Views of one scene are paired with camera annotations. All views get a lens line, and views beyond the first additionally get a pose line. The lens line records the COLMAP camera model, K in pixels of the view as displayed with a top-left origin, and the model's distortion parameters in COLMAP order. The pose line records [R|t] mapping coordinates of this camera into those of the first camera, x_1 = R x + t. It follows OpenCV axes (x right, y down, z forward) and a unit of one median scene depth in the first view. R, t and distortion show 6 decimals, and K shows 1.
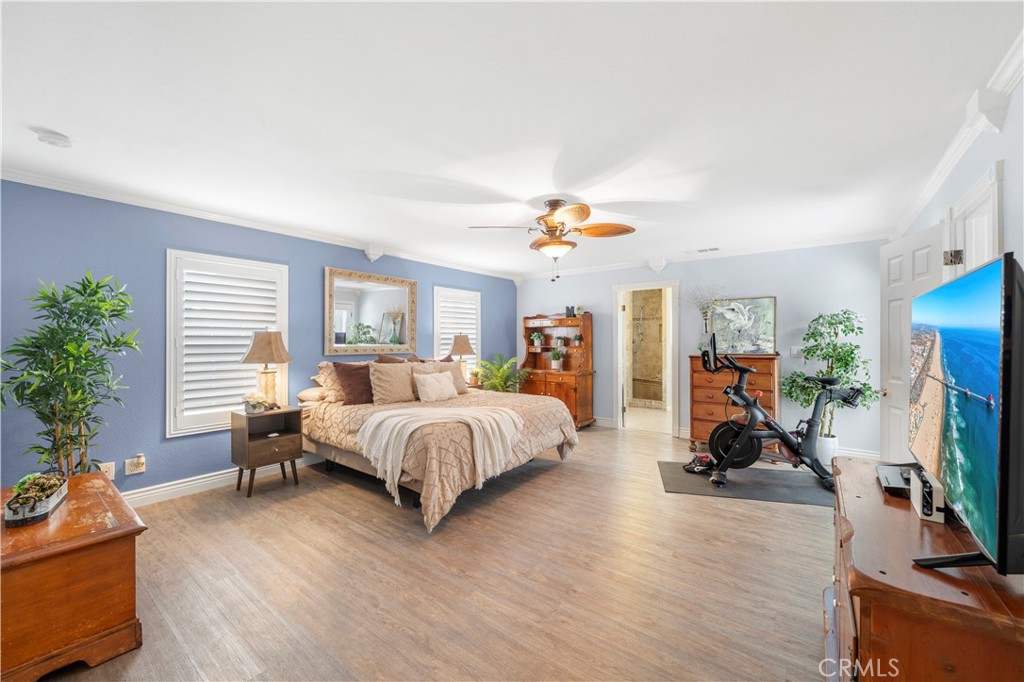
lens RADIAL K [[406.0, 0, 512.0], [0, 406.0, 341.0], [0, 0, 1]] dist [0.000528, 0.000035]
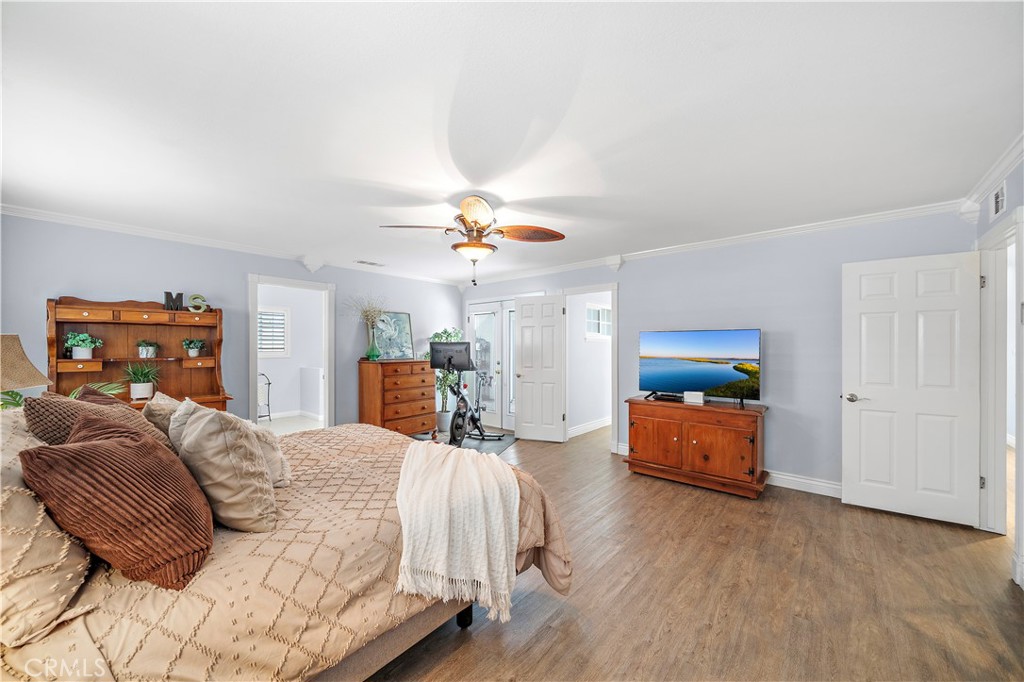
lens RADIAL K [[376.4, 0, 517.4], [0, 376.4, 349.6], [0, 0, 1]] dist [0.000866, 0.000132]
pose [[0.044144, -0.008912, 0.998985, -0.523945], [0.002210, 0.999959, 0.008823, -0.004829], [-0.999023, 0.001818, 0.044162, 0.597405]]
